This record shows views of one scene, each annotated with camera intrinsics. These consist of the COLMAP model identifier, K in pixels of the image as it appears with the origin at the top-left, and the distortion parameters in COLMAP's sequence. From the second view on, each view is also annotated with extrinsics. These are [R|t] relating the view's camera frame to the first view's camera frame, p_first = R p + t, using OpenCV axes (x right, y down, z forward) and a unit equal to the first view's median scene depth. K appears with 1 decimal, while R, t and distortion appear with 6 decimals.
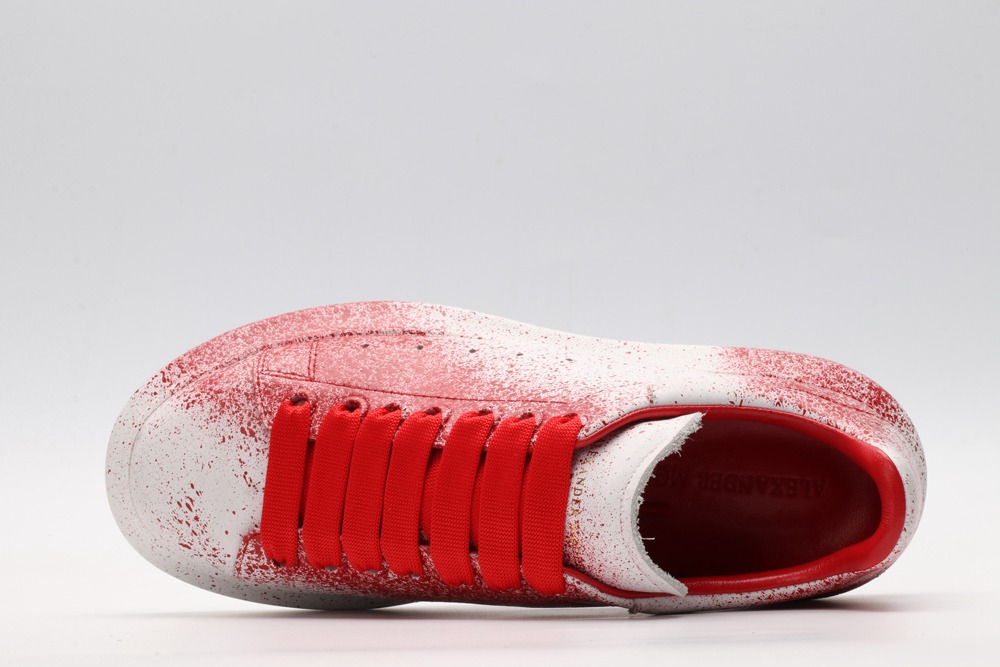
lens RADIAL K [[2421.1, 0, 500.0], [0, 2421.1, 333.5], [0, 0, 1]] dist [-0.037150, -0.065669]
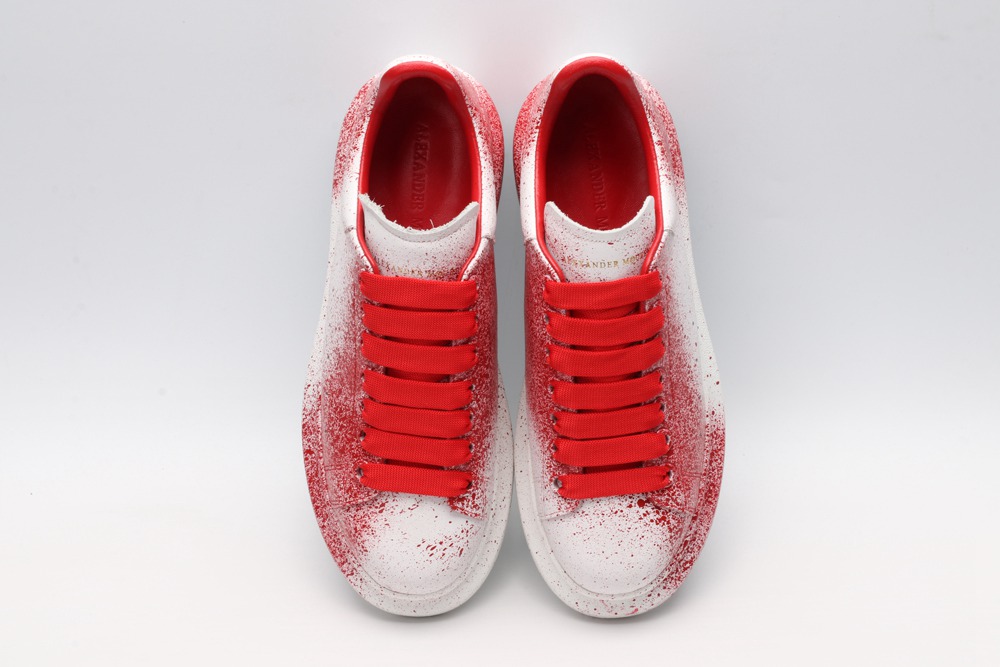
lens RADIAL K [[2421.1, 0, 500.0], [0, 2421.1, 333.5], [0, 0, 1]] dist [-0.037150, -0.065669]
pose [[-0.005272, -0.991862, 0.127205, -0.186335], [0.999696, -0.008289, -0.023199, 0.147421], [0.024065, 0.127044, 0.991605, -0.472625]]
